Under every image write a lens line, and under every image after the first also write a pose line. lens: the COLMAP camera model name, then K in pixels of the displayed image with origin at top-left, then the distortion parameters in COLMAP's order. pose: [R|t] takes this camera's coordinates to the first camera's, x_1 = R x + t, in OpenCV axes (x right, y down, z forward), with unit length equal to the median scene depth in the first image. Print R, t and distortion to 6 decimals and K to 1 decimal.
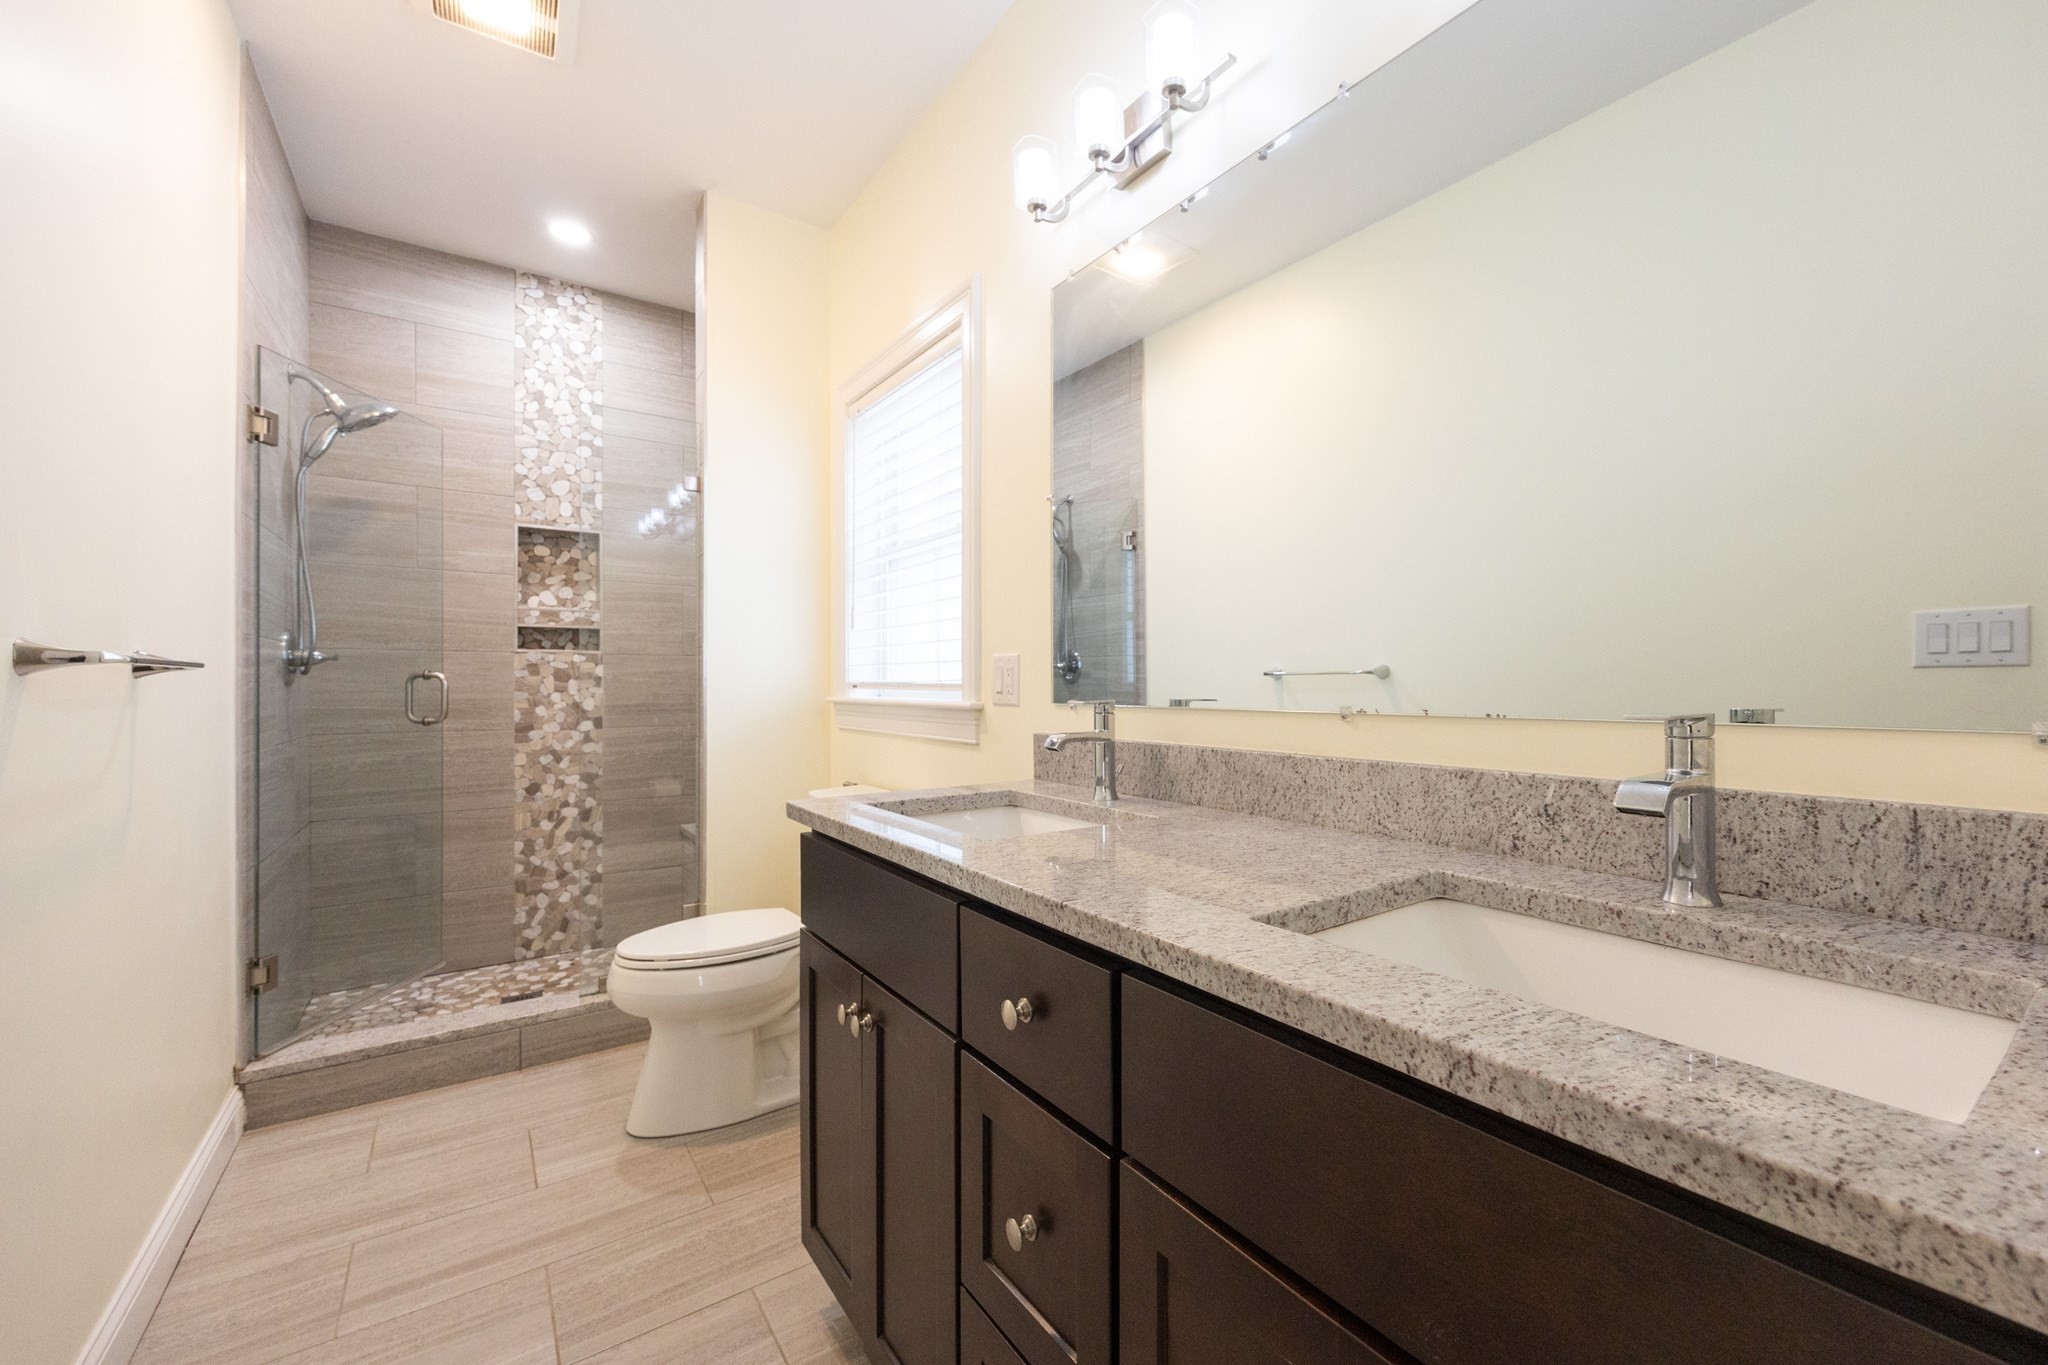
lens RADIAL K [[802.6, 0, 993.9], [0, 802.6, 685.0], [0, 0, 1]] dist [0.000296, 0.000234]
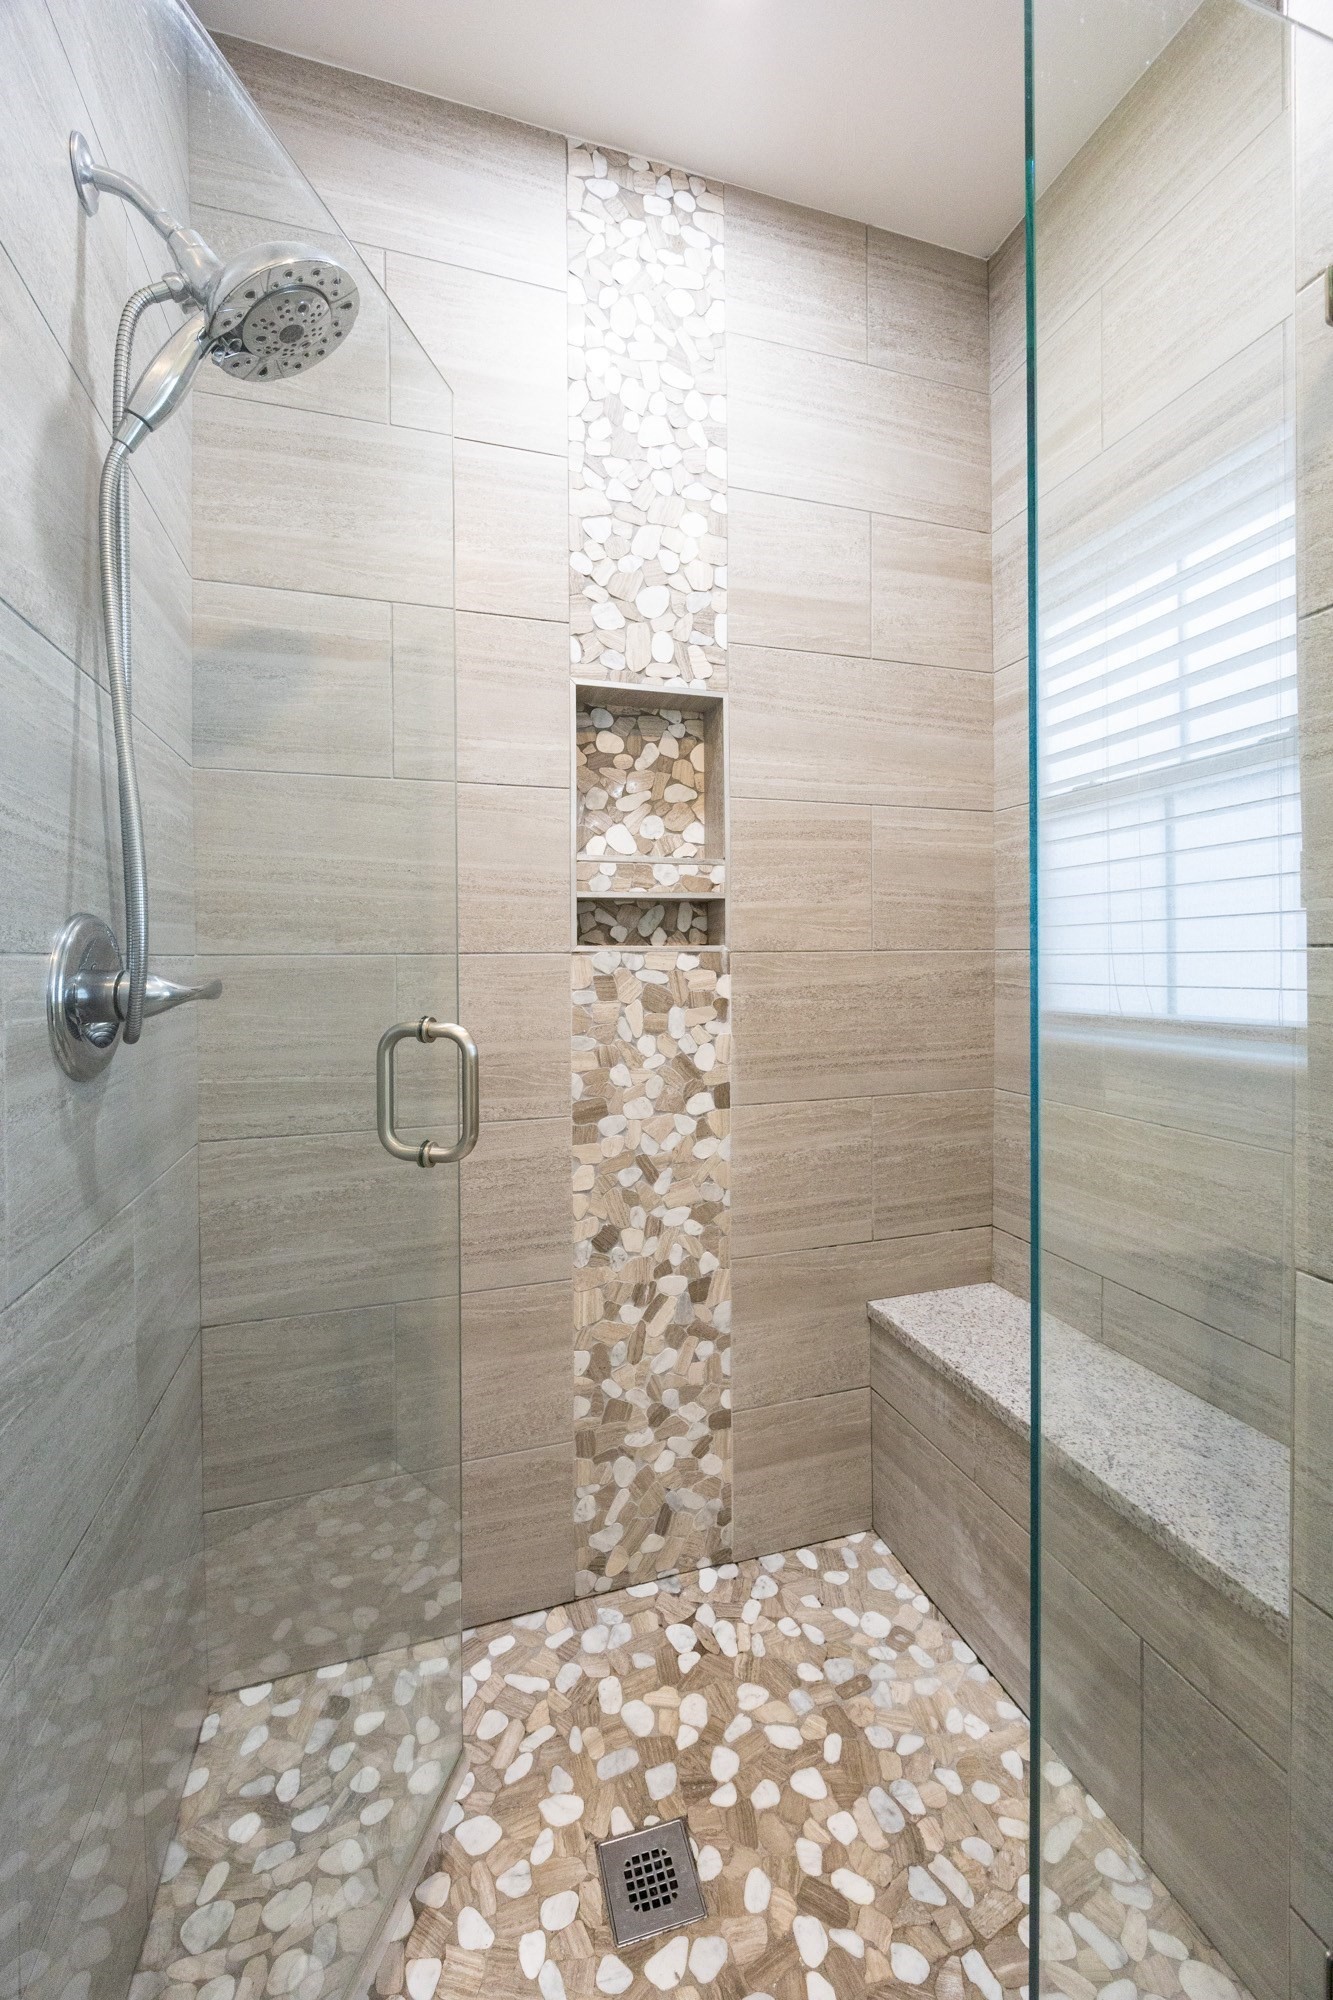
lens RADIAL K [[783.7, 0, 662.9], [0, 783.7, 955.8], [0, 0, 1]] dist [0.000296, 0.000234]
pose [[0.963811, -0.010795, -0.266368, -0.413271], [0.010515, 0.999942, -0.002479, -0.036441], [0.266379, -0.000412, 0.963868, 0.557281]]
